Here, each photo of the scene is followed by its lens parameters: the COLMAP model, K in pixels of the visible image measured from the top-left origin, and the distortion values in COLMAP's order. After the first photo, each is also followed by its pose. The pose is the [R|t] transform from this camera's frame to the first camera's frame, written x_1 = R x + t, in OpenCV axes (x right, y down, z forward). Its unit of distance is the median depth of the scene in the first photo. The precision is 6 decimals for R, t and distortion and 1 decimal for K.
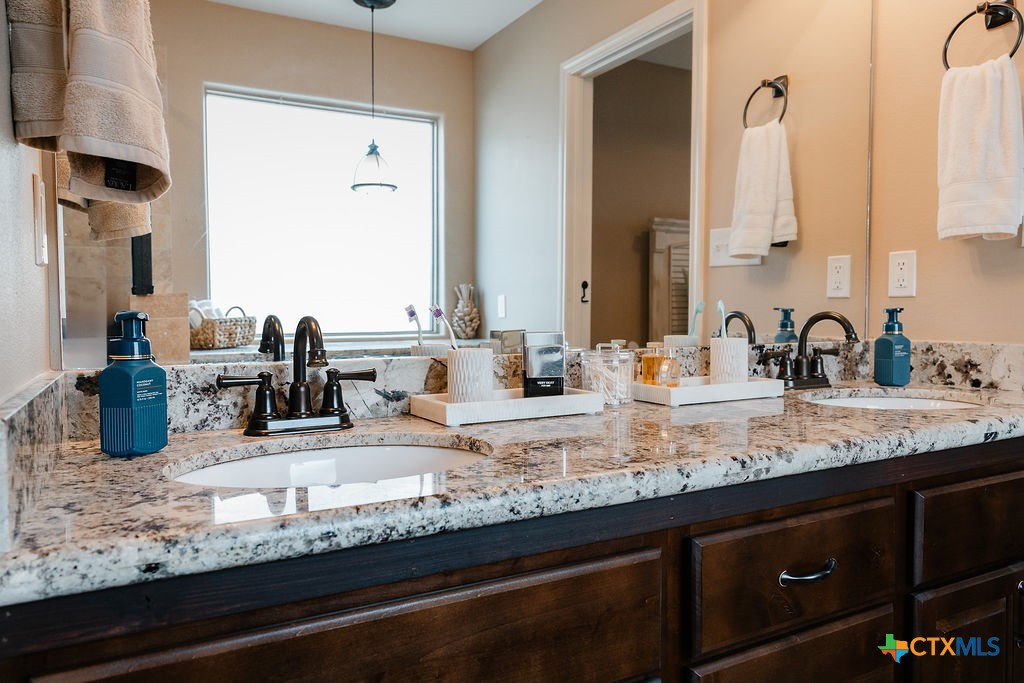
lens RADIAL K [[697.9, 0, 512.0], [0, 697.9, 341.5], [0, 0, 1]] dist [0.004519, 0.000457]
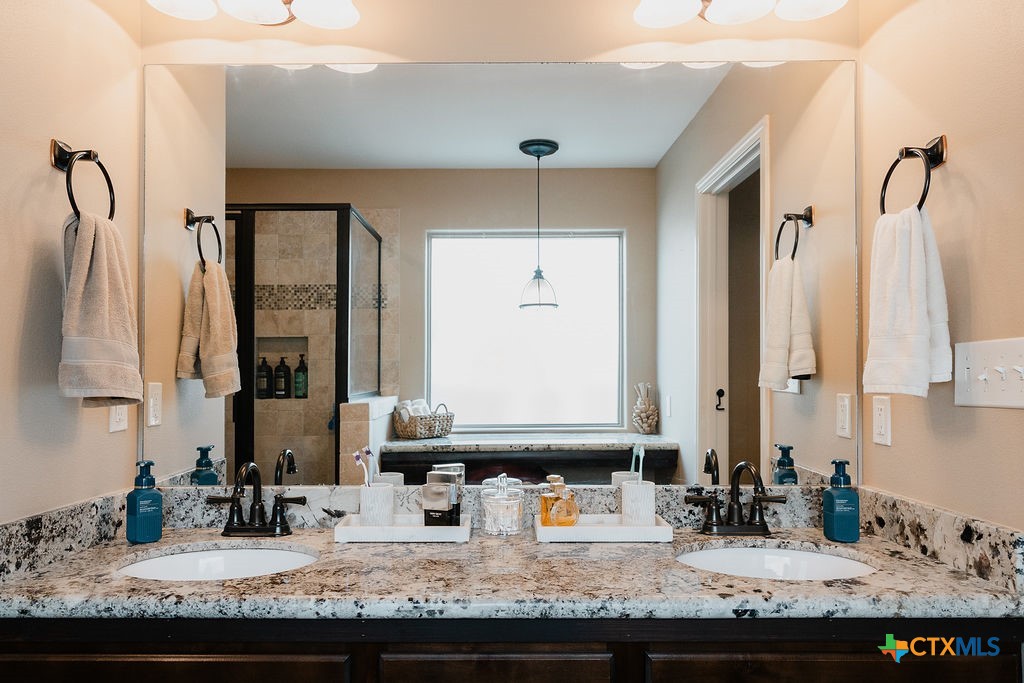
lens RADIAL K [[688.1, 0, 511.1], [0, 688.1, 369.5], [0, 0, 1]] dist [-0.003033, 0.001664]
pose [[0.881072, 0.000183, -0.472983, 0.665723], [-0.025047, 0.998615, -0.046272, -0.131071], [0.472319, 0.052616, 0.879856, -0.062950]]
